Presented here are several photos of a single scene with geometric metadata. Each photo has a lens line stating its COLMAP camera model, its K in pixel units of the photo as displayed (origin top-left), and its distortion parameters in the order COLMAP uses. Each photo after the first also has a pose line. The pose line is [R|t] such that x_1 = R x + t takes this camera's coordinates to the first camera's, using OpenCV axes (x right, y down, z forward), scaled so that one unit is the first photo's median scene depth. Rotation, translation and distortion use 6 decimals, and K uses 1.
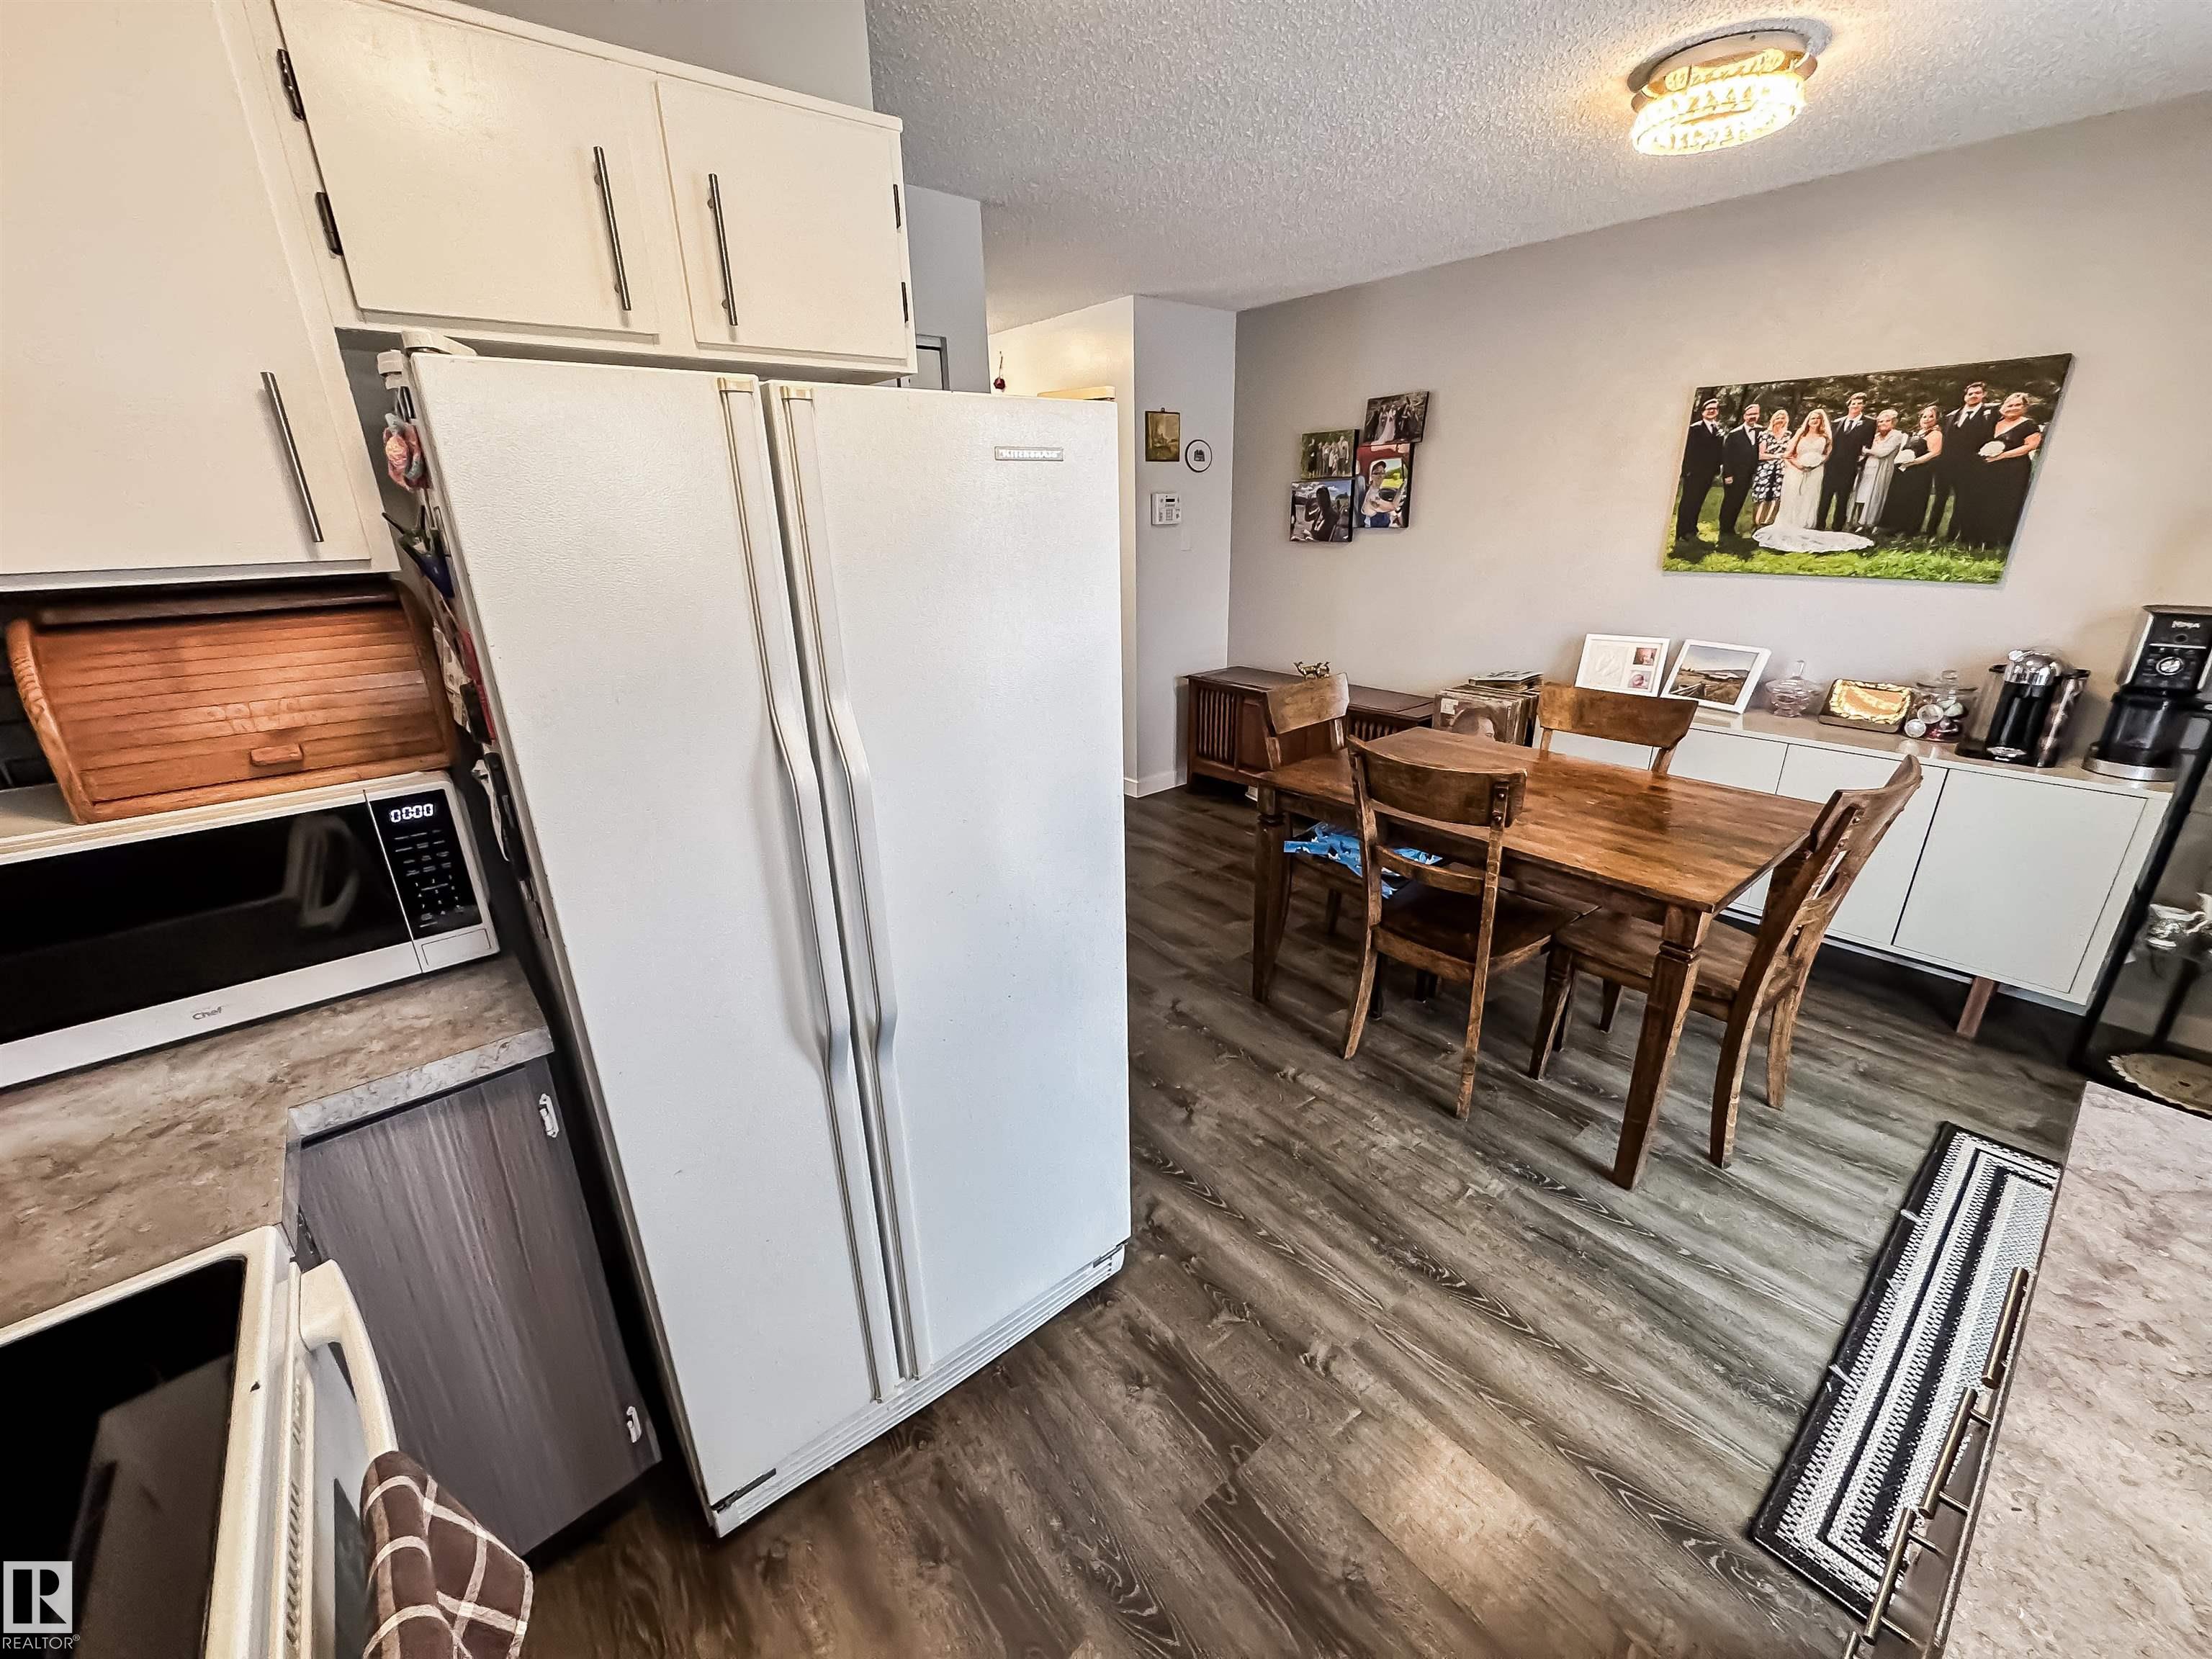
lens RADIAL K [[891.1, 0, 1091.7], [0, 891.1, 811.7], [0, 0, 1]] dist [-0.002097, 0.000578]
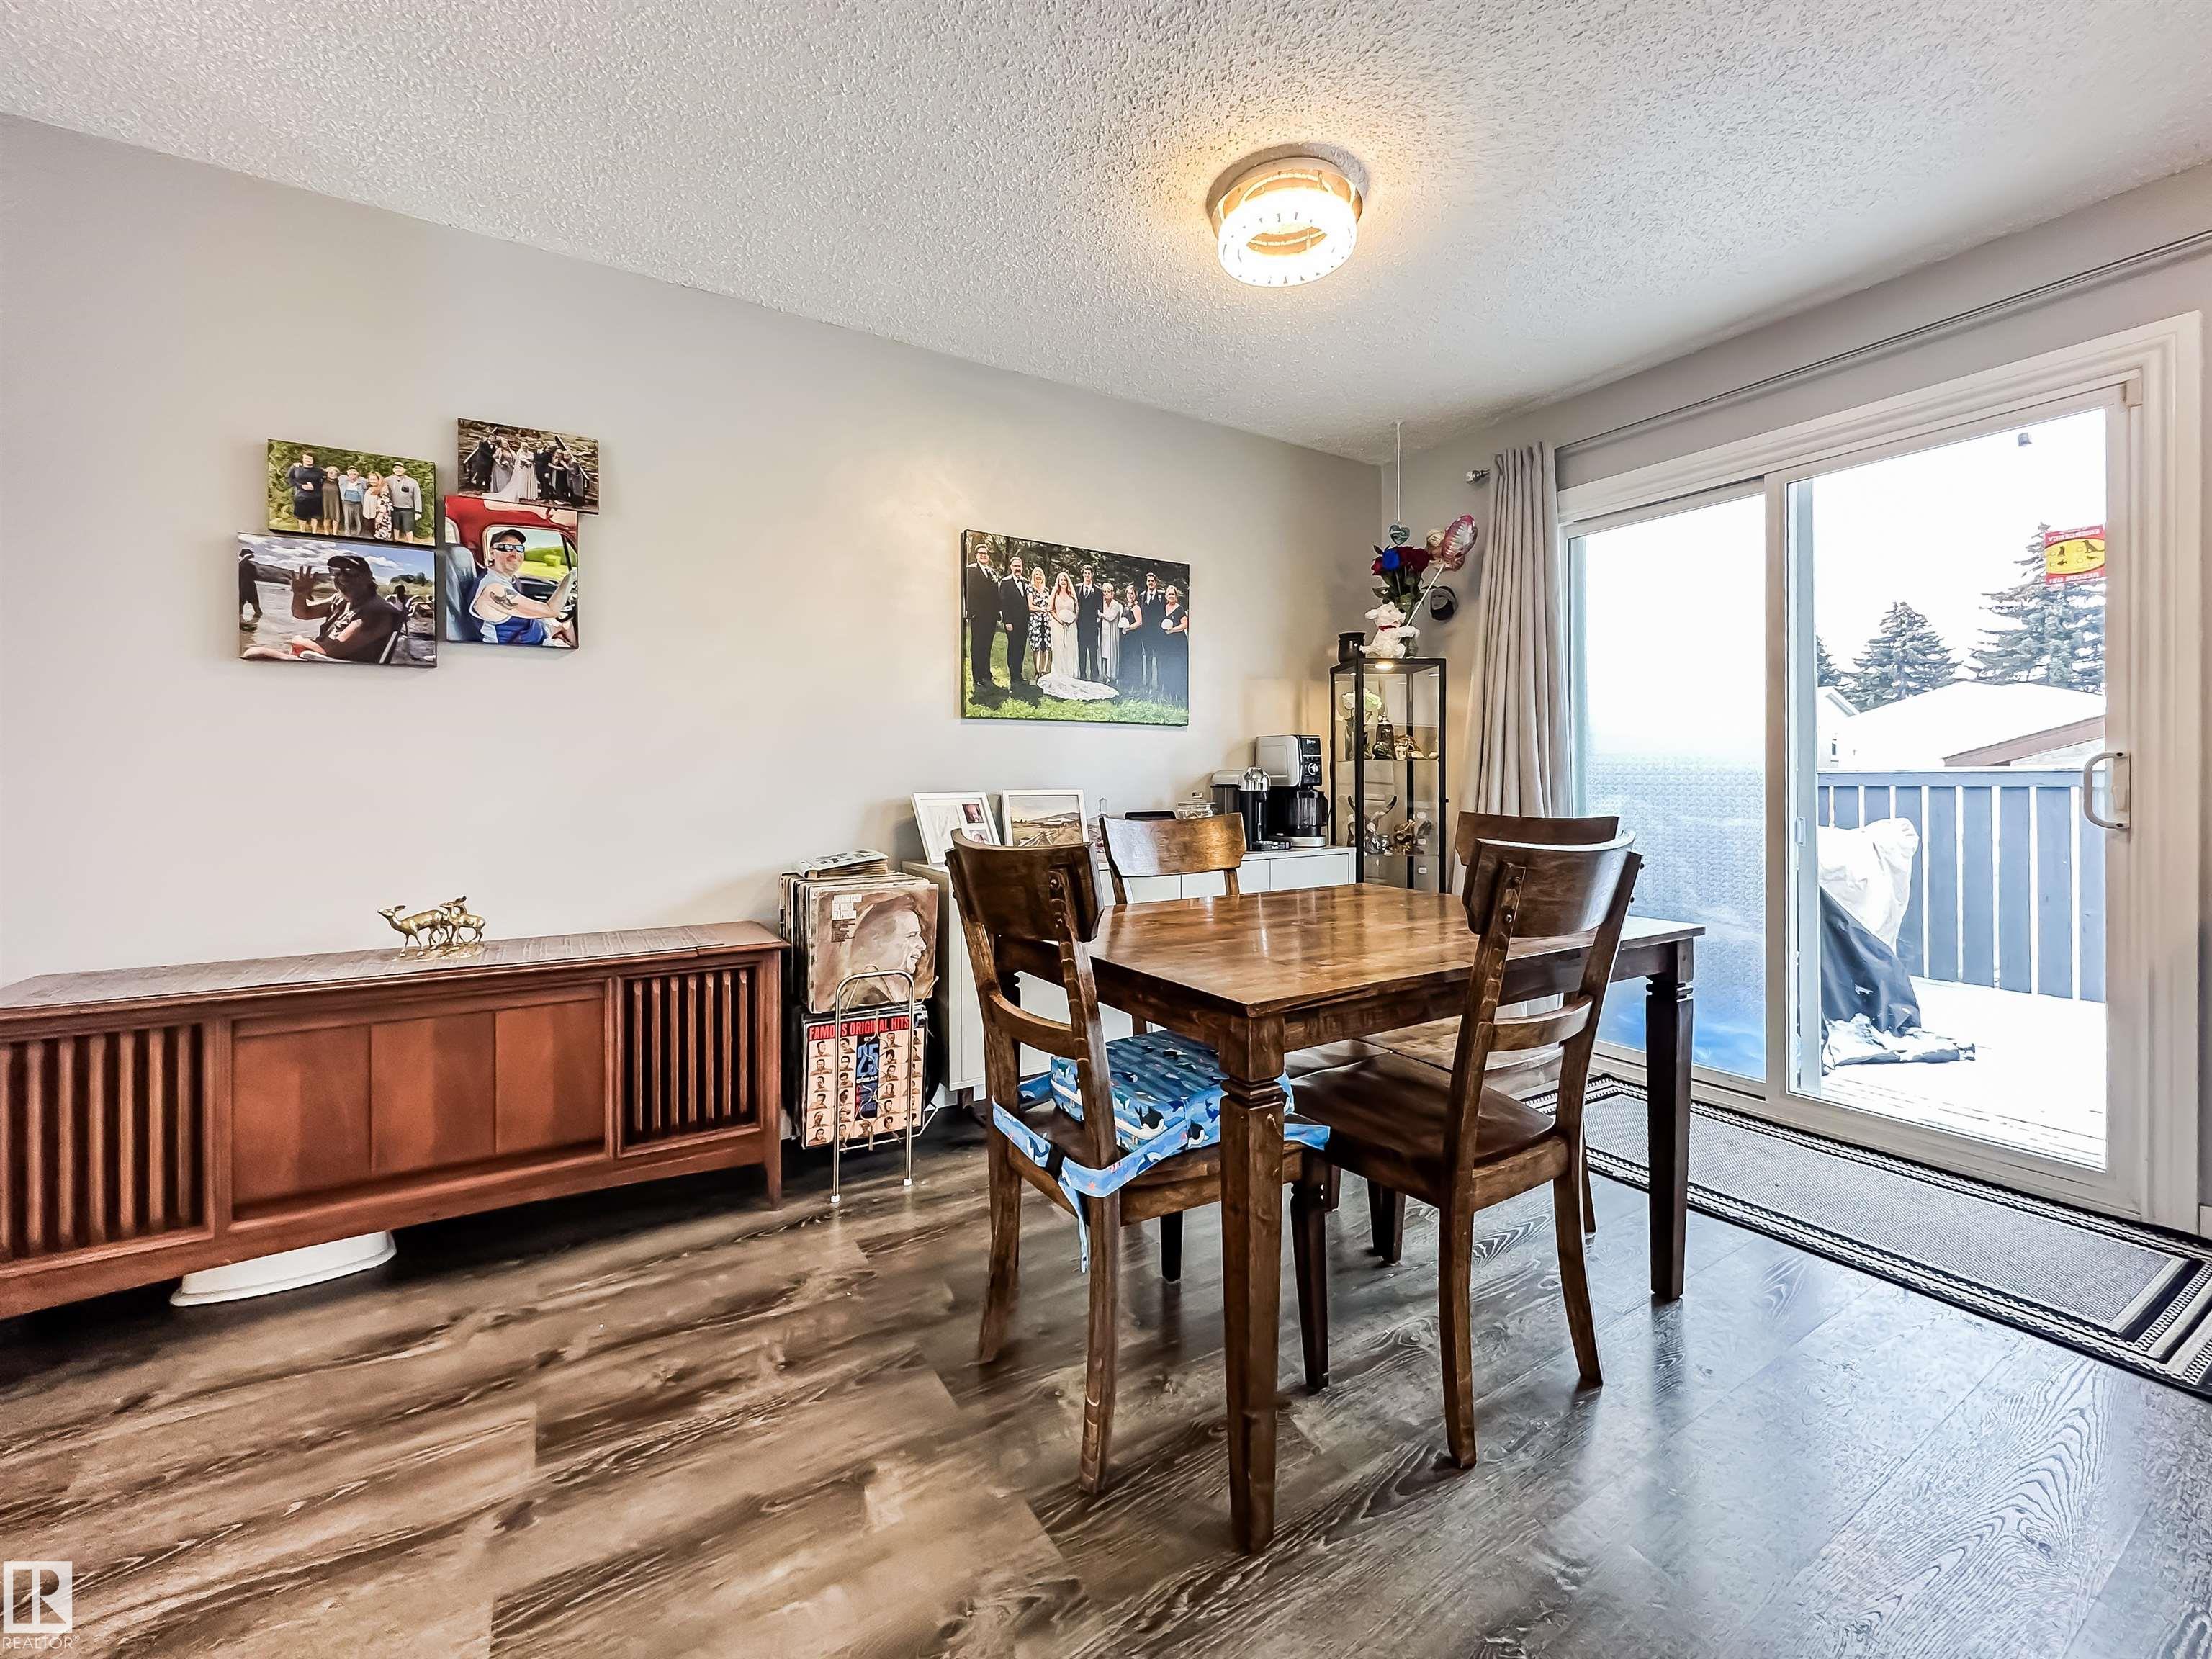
lens RADIAL K [[891.1, 0, 1070.1], [0, 891.1, 789.2], [0, 0, 1]] dist [-0.002097, 0.000578]
pose [[0.131243, 0.015658, 0.991227, -0.260962], [0.325007, 0.943935, -0.057943, -0.140746], [-0.936561, 0.329760, 0.118796, 0.973729]]
